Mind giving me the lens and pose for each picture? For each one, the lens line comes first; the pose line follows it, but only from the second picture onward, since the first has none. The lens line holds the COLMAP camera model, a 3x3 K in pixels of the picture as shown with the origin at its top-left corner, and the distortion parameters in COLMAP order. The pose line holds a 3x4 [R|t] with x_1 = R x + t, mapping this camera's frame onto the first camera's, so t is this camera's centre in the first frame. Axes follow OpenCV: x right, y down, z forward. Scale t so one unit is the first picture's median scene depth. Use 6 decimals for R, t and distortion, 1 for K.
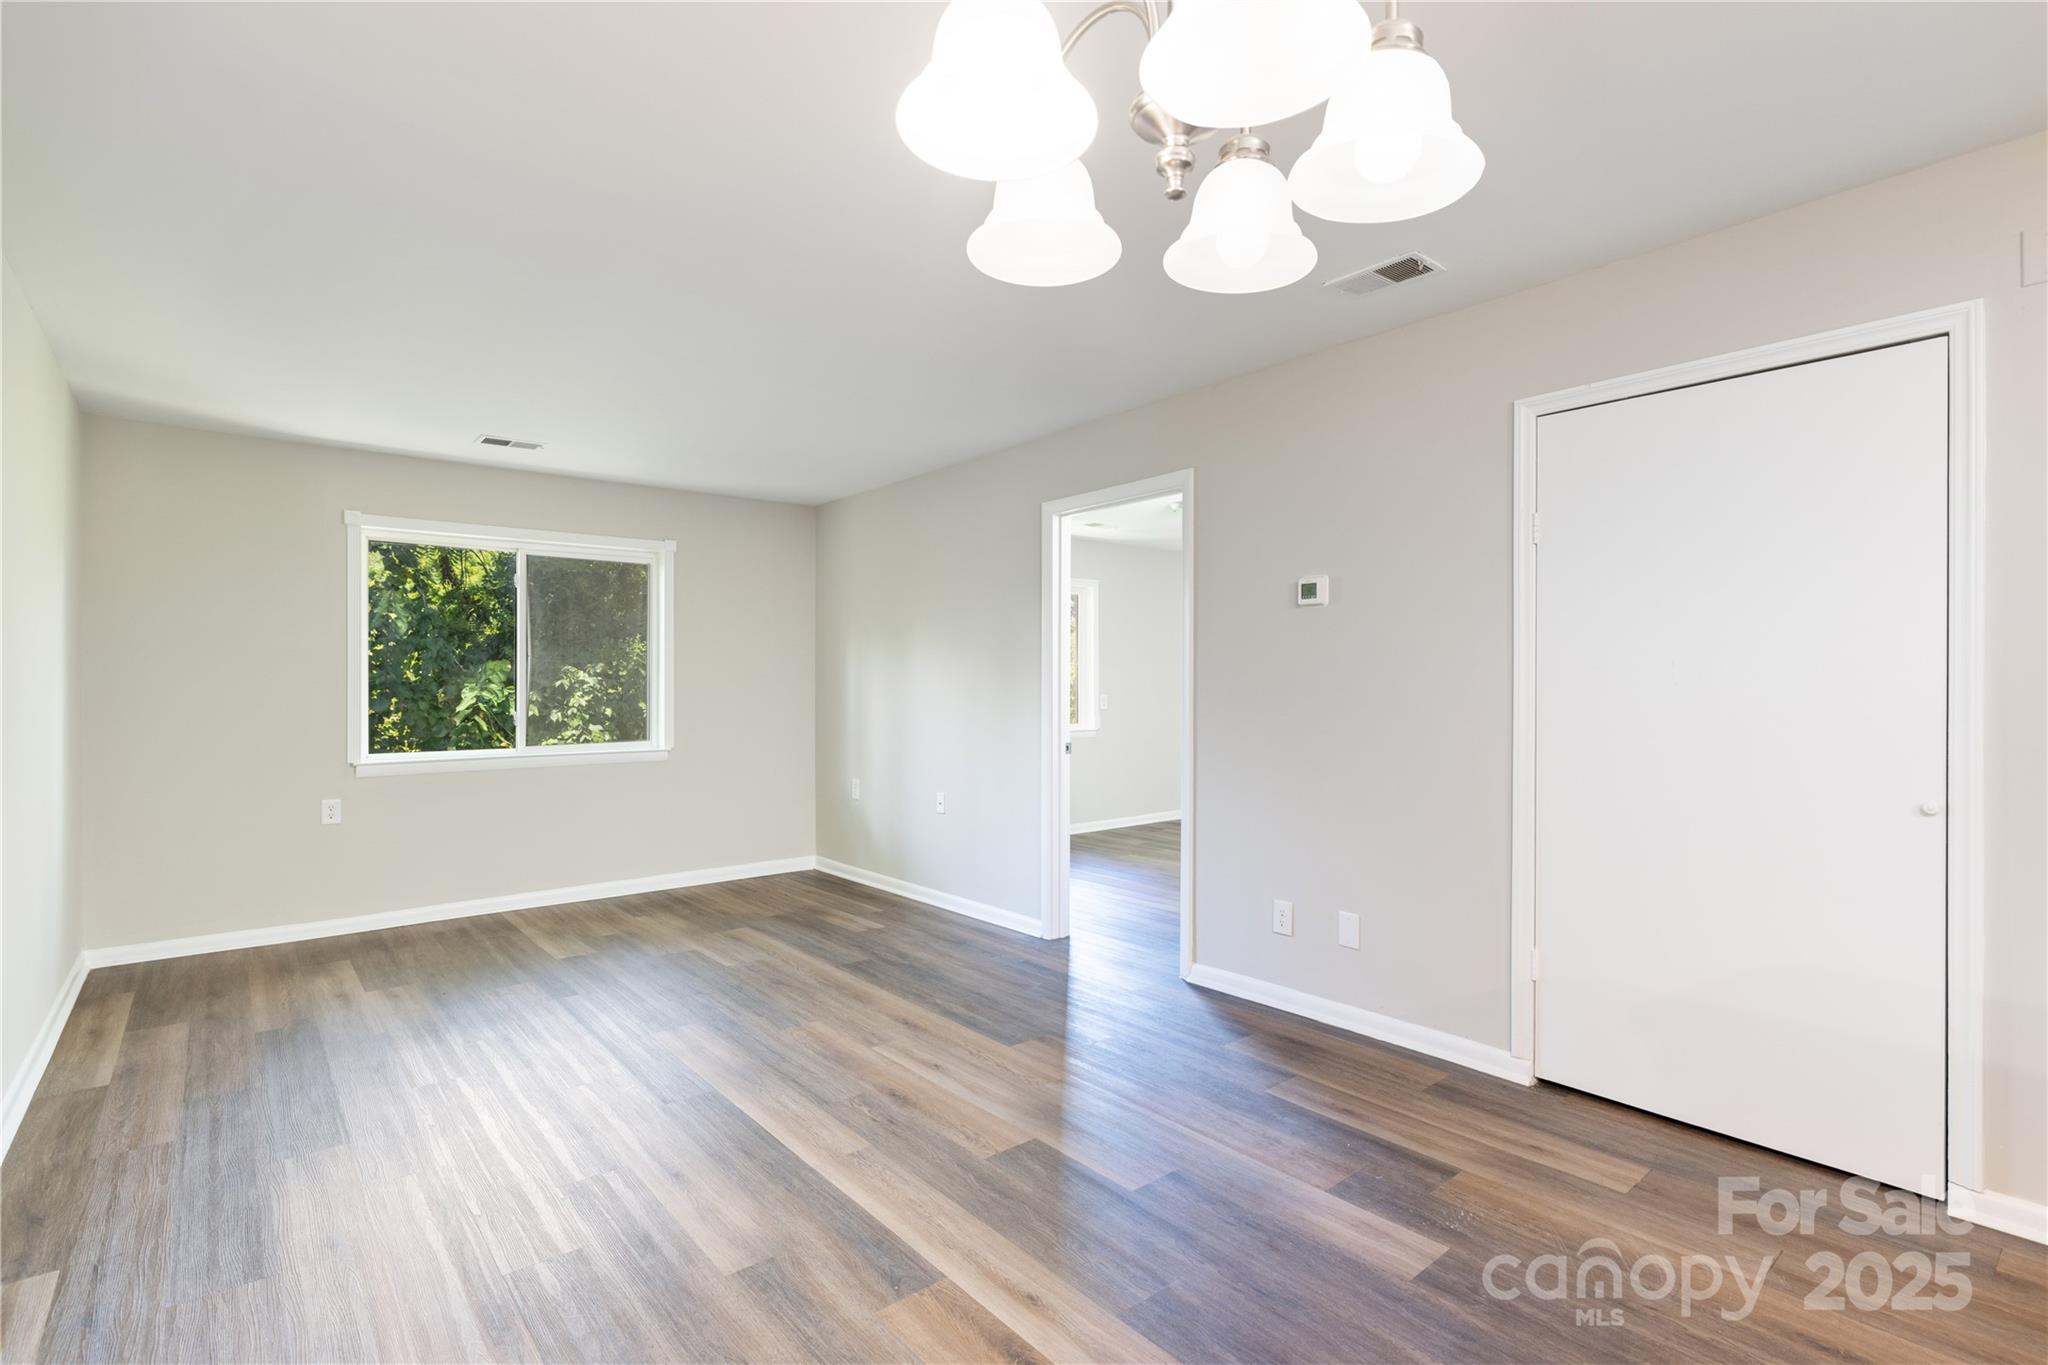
lens RADIAL K [[986.9, 0, 1038.5], [0, 986.9, 683.8], [0, 0, 1]] dist [-0.000534, -0.000527]
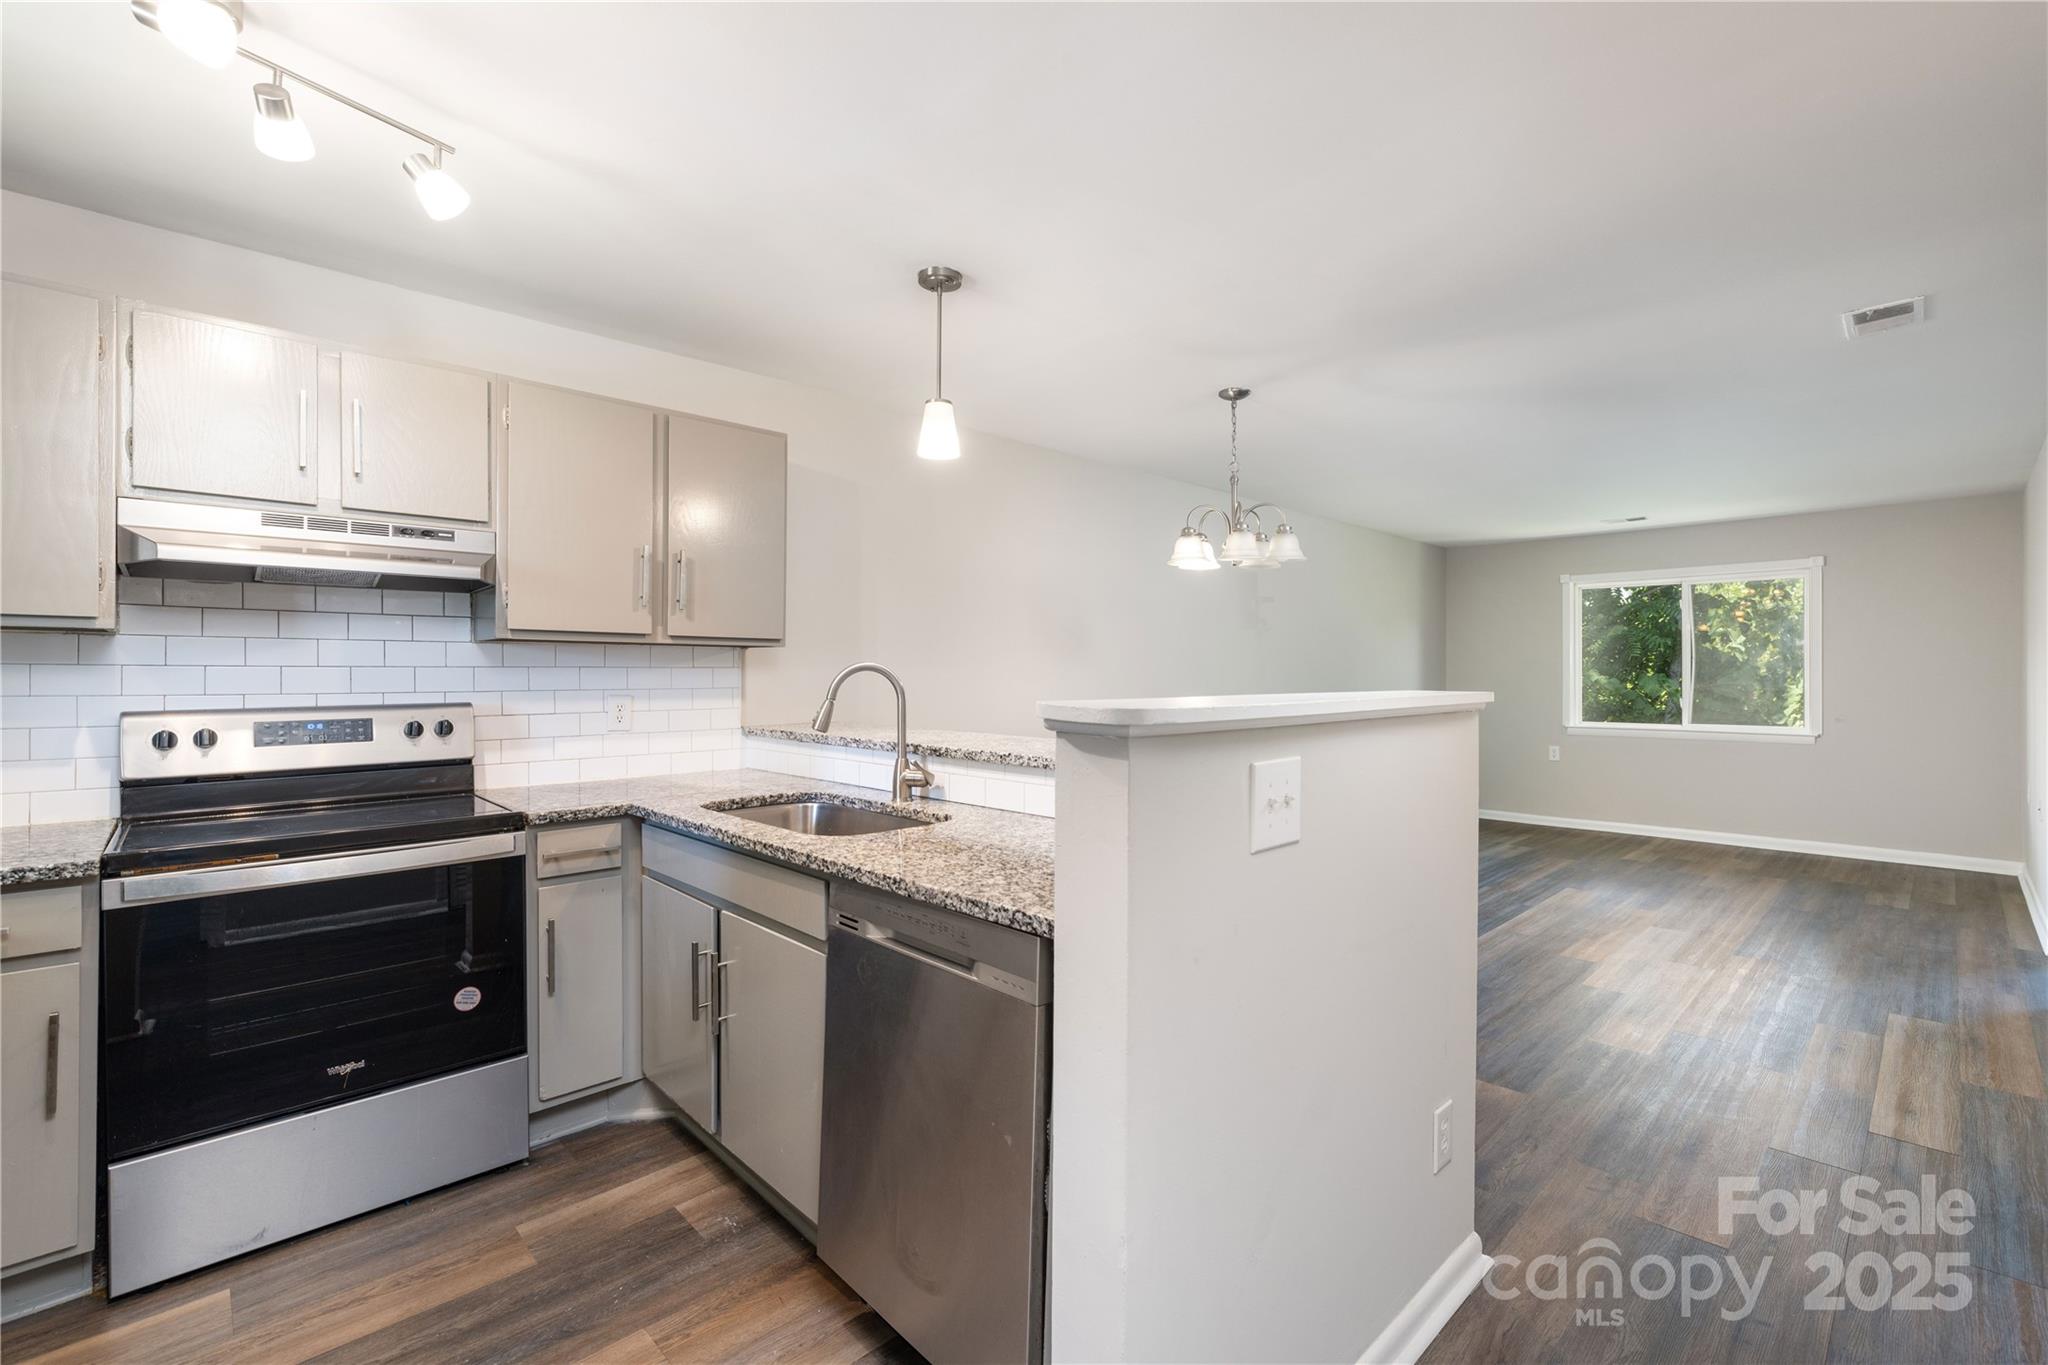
lens RADIAL K [[884.9, 0, 1024.0], [0, 884.9, 682.5], [0, 0, 1]] dist [-0.000876, 0.000199]
pose [[0.075460, 0.007668, -0.997119, 1.064026], [0.000160, 0.999970, 0.007702, -0.008285], [0.997149, -0.000741, 0.075456, -0.025652]]
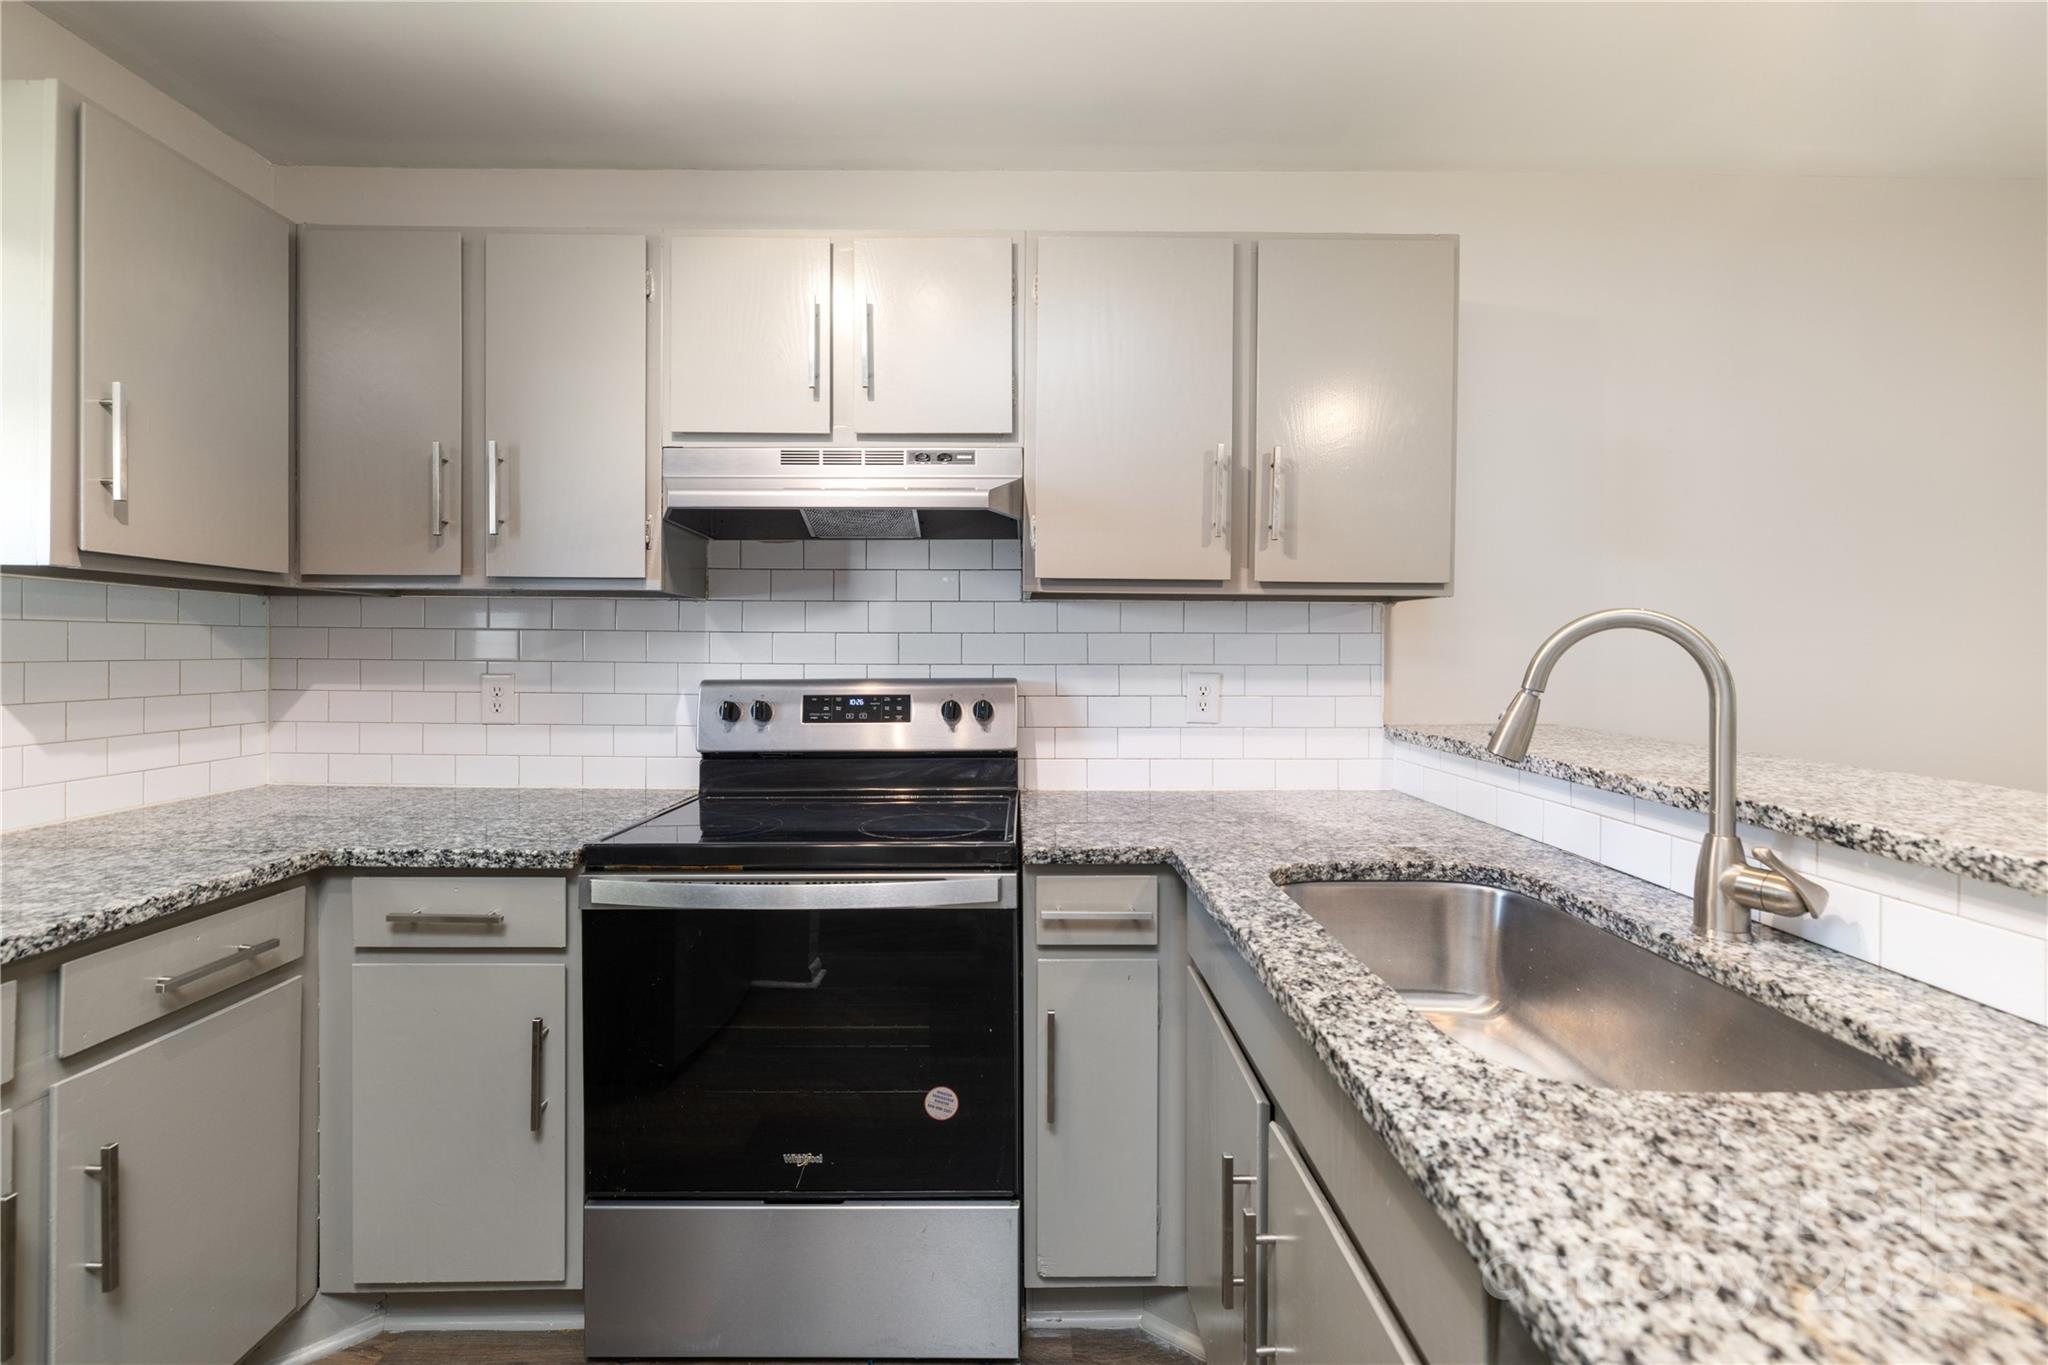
lens RADIAL K [[892.2, 0, 1018.5], [0, 892.2, 656.8], [0, 0, 1]] dist [-0.001775, 0.000505]
pose [[-0.627865, 0.000947, -0.778322, 0.719683], [-0.004895, 0.999975, 0.005166, -0.002558], [0.778307, 0.007054, -0.627844, -0.067879]]
